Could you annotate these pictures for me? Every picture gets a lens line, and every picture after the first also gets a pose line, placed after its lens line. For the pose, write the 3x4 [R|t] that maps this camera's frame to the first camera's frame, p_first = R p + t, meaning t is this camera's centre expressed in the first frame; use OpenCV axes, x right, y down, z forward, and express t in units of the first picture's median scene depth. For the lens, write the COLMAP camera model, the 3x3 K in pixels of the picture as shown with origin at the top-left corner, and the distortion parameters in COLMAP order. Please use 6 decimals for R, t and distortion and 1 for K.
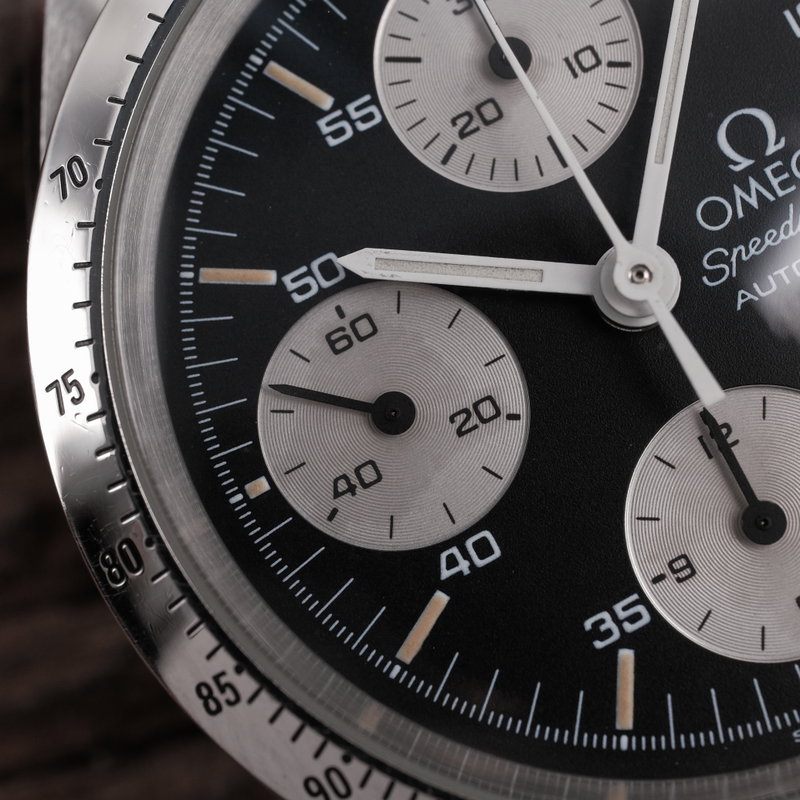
lens RADIAL K [[2224.9, 0, 402.5], [0, 2224.9, 400.9], [0, 0, 1]] dist [0.030764, 0.000000]
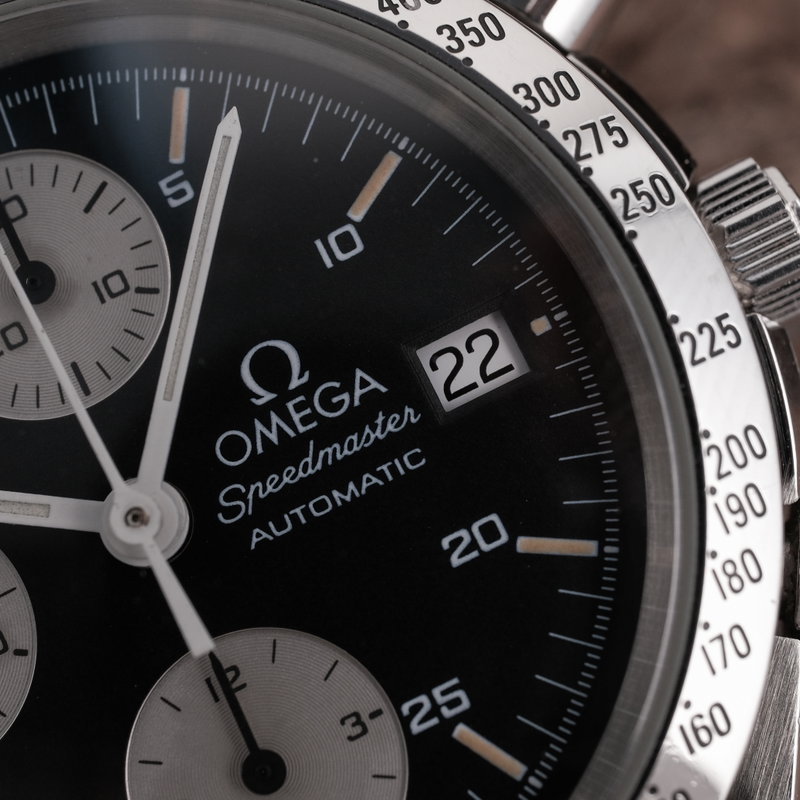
lens RADIAL K [[2224.9, 0, 402.9], [0, 2224.9, 398.1], [0, 0, 1]] dist [0.030764, 0.000000]
pose [[0.999129, 0.023776, -0.034286, 0.248310], [-0.023477, 0.999683, 0.009099, -0.117336], [0.034491, -0.008286, 0.999371, 0.026399]]
